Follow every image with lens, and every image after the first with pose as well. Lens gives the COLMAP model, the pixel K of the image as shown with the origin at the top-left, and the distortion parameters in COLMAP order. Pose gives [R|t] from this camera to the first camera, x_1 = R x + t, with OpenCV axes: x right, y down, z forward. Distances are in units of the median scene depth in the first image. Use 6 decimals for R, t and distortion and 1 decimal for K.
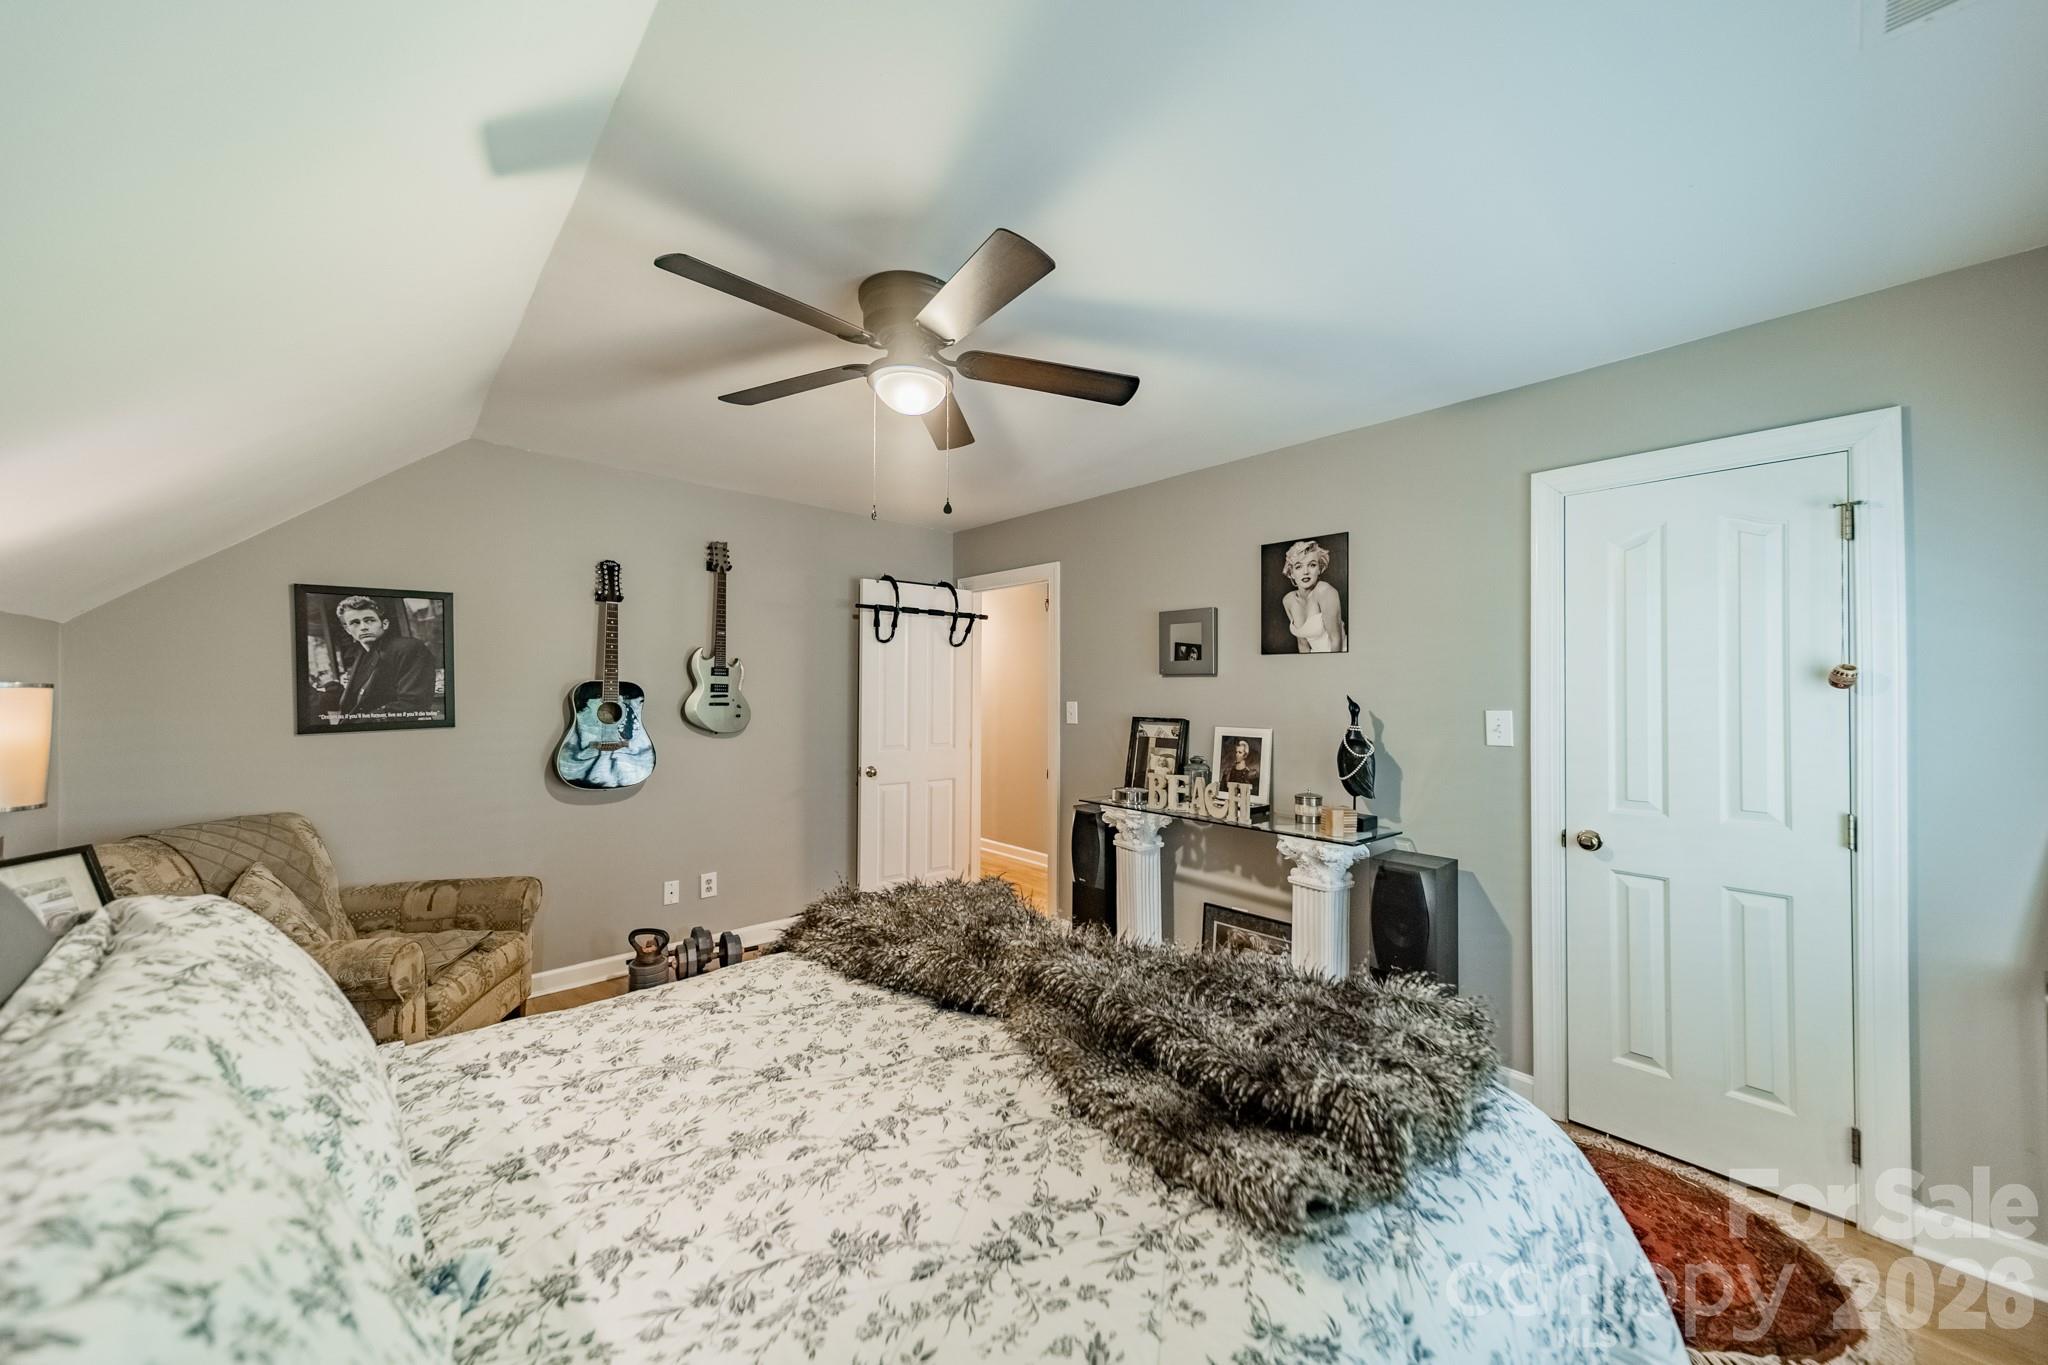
lens RADIAL K [[719.2, 0, 1021.5], [0, 719.2, 681.0], [0, 0, 1]] dist [0.008063, -0.000079]
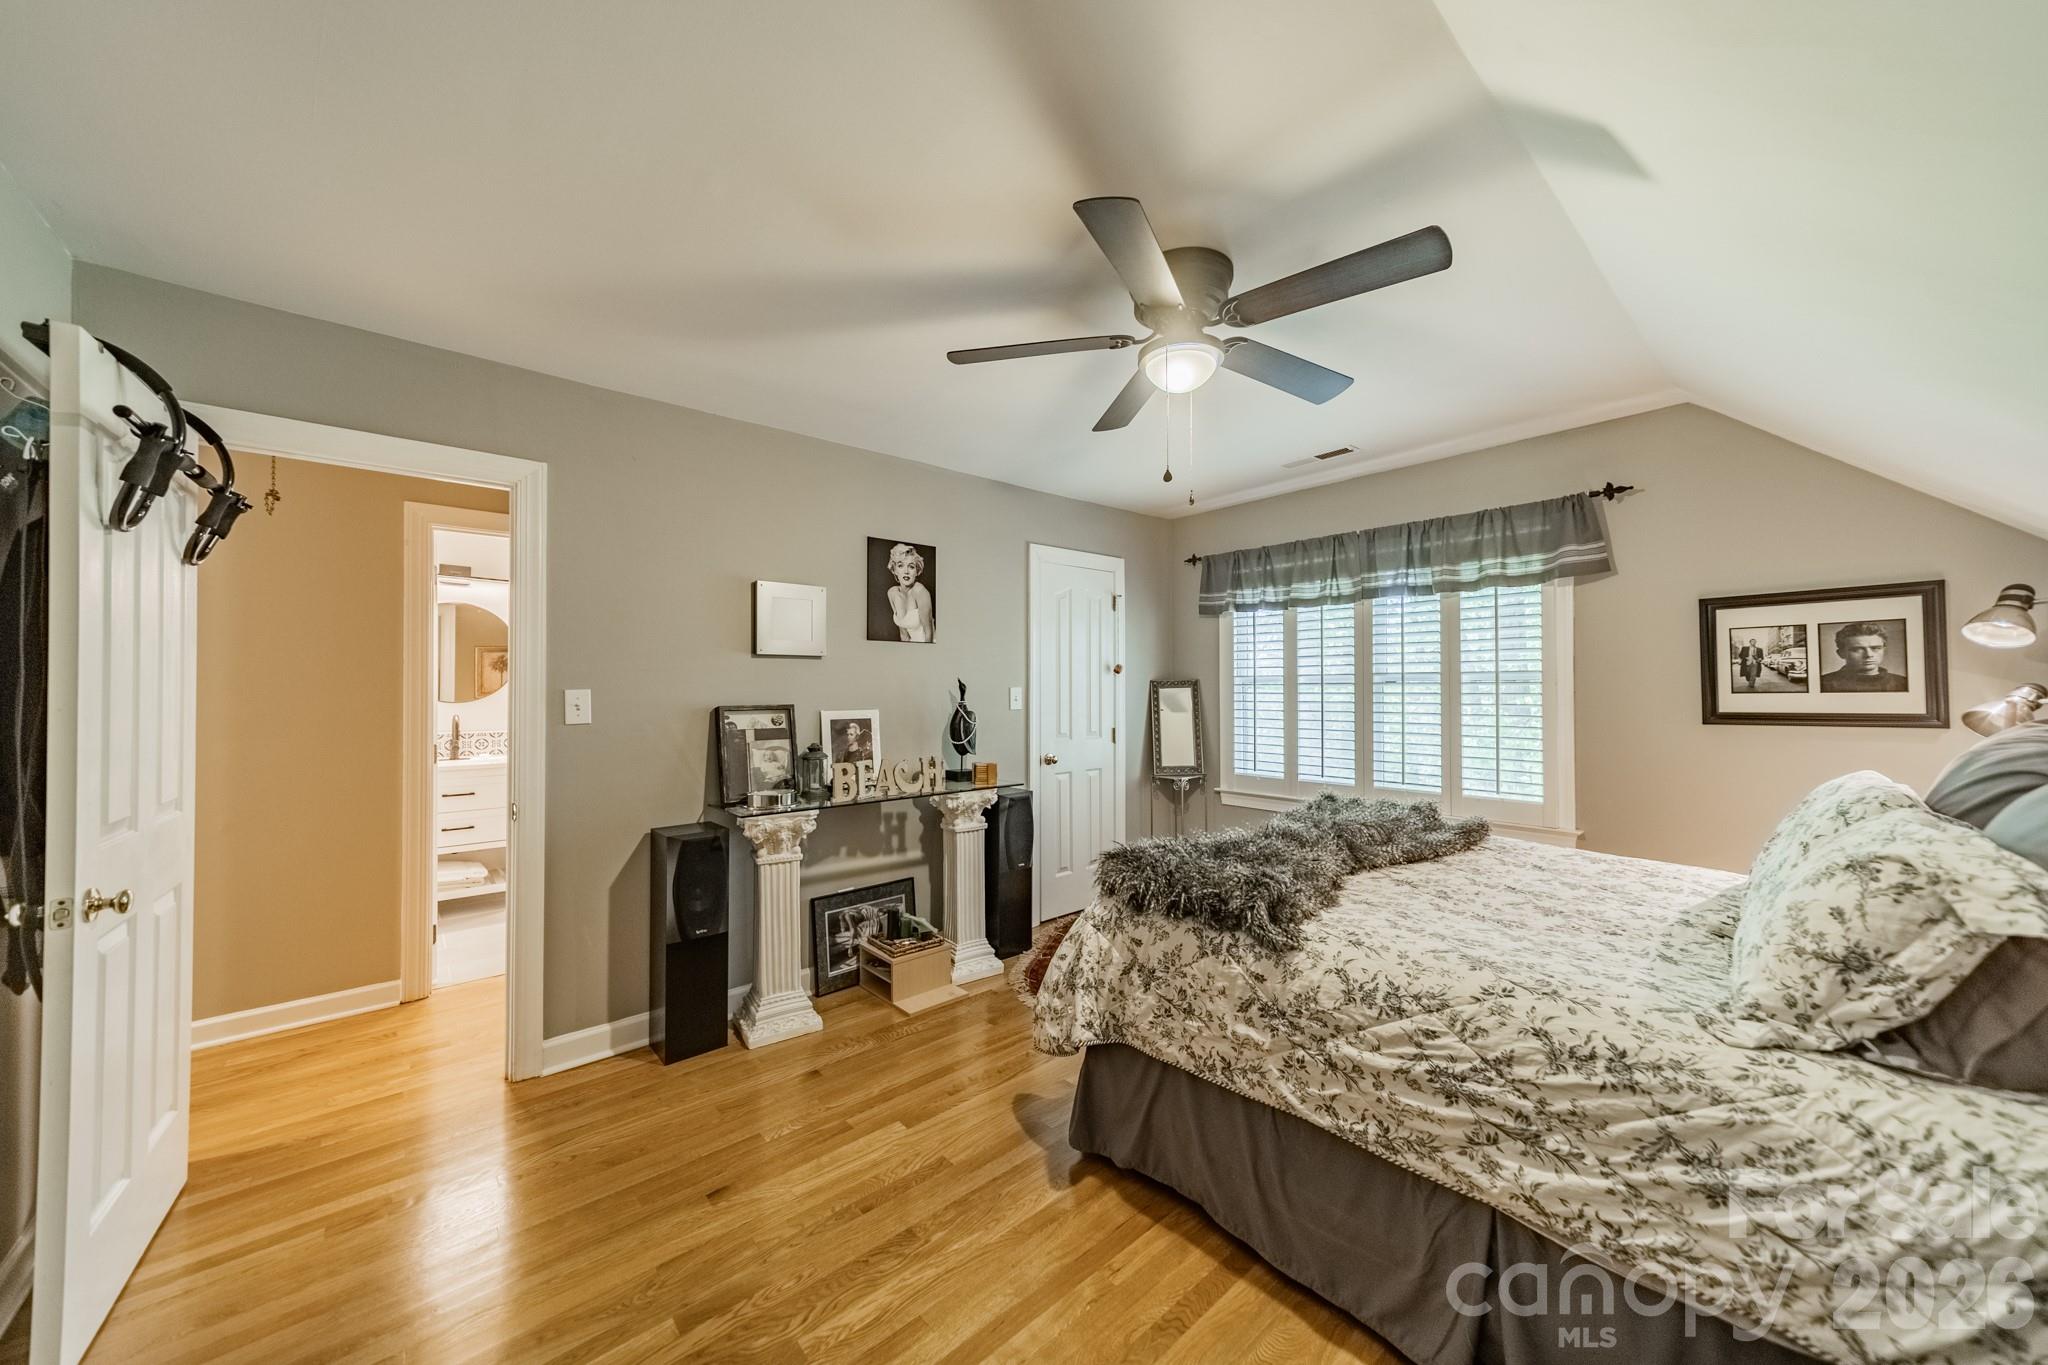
lens RADIAL K [[722.3, 0, 1029.8], [0, 722.3, 679.2], [0, 0, 1]] dist [0.008706, 0.000146]
pose [[0.025576, 0.004122, 0.999664, -0.750962], [-0.007510, 0.999964, -0.003931, 0.024381], [-0.999645, -0.007407, 0.025606, 0.761633]]
